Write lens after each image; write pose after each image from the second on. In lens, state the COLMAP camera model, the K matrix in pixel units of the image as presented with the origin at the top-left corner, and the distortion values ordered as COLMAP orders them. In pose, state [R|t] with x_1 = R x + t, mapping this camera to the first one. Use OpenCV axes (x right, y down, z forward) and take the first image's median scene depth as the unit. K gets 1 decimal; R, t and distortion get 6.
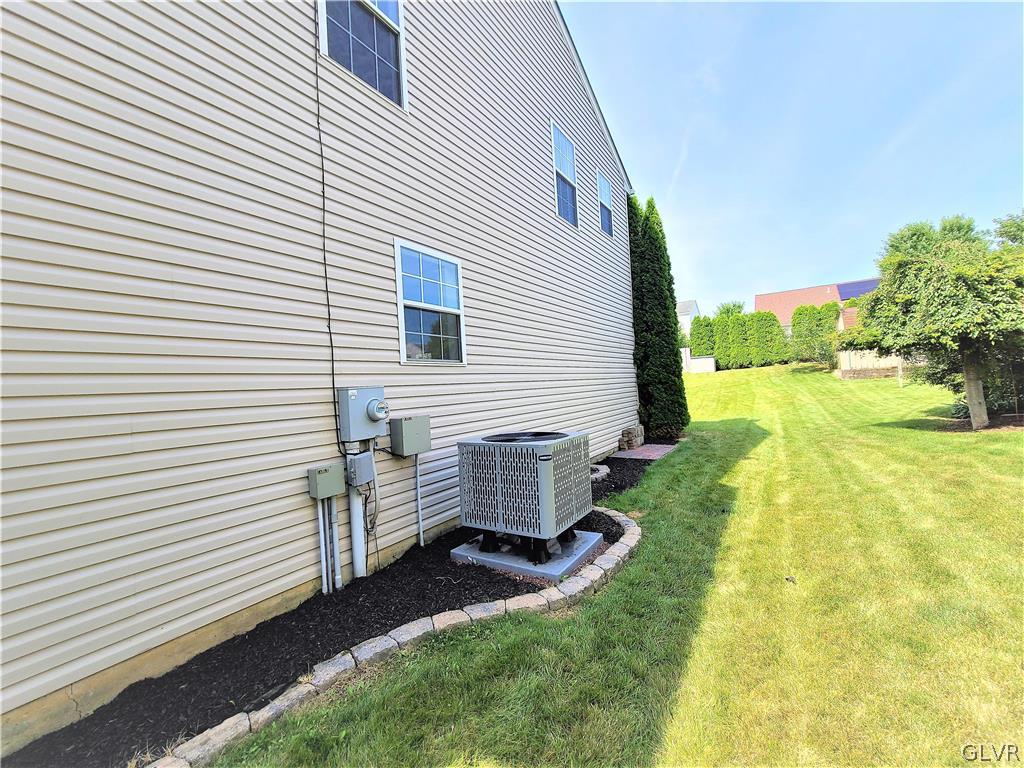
lens RADIAL K [[423.7, 0, 507.6], [0, 423.7, 385.4], [0, 0, 1]] dist [-0.003539, 0.002144]
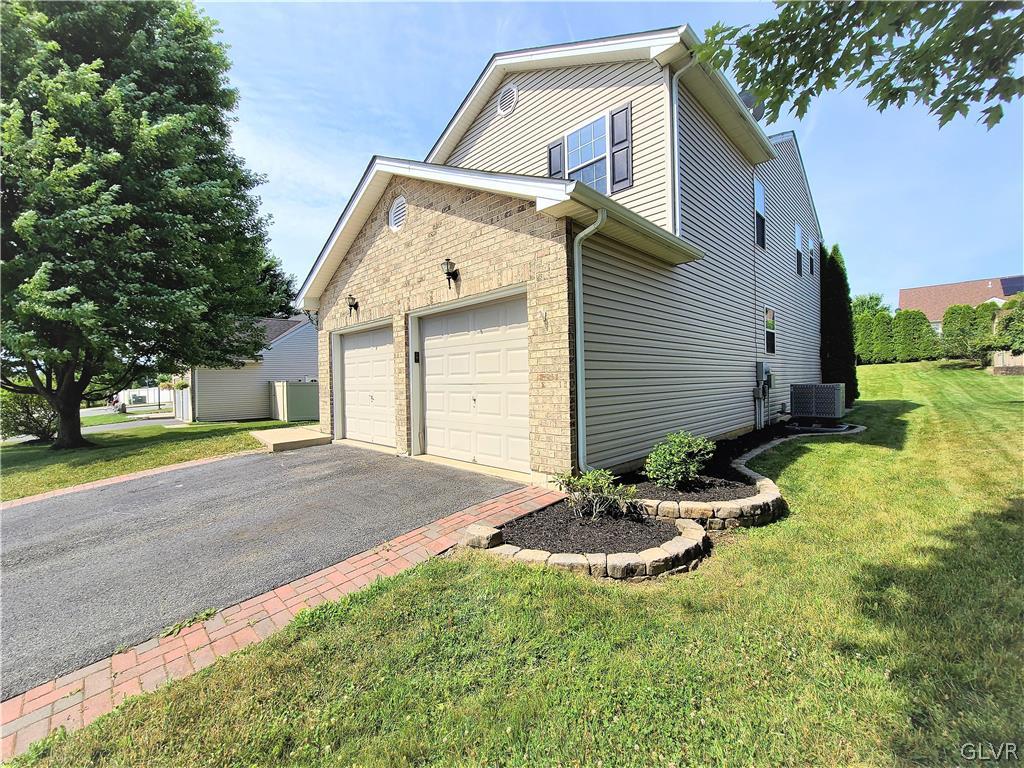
lens RADIAL K [[420.7, 0, 512.0], [0, 420.7, 384.0], [0, 0, 1]] dist [-0.000294, -0.000125]
pose [[0.979531, 0.036763, -0.197909, -0.191893], [-0.032346, 0.999151, 0.025504, 0.017927], [0.198679, -0.018580, 0.979889, -0.279147]]
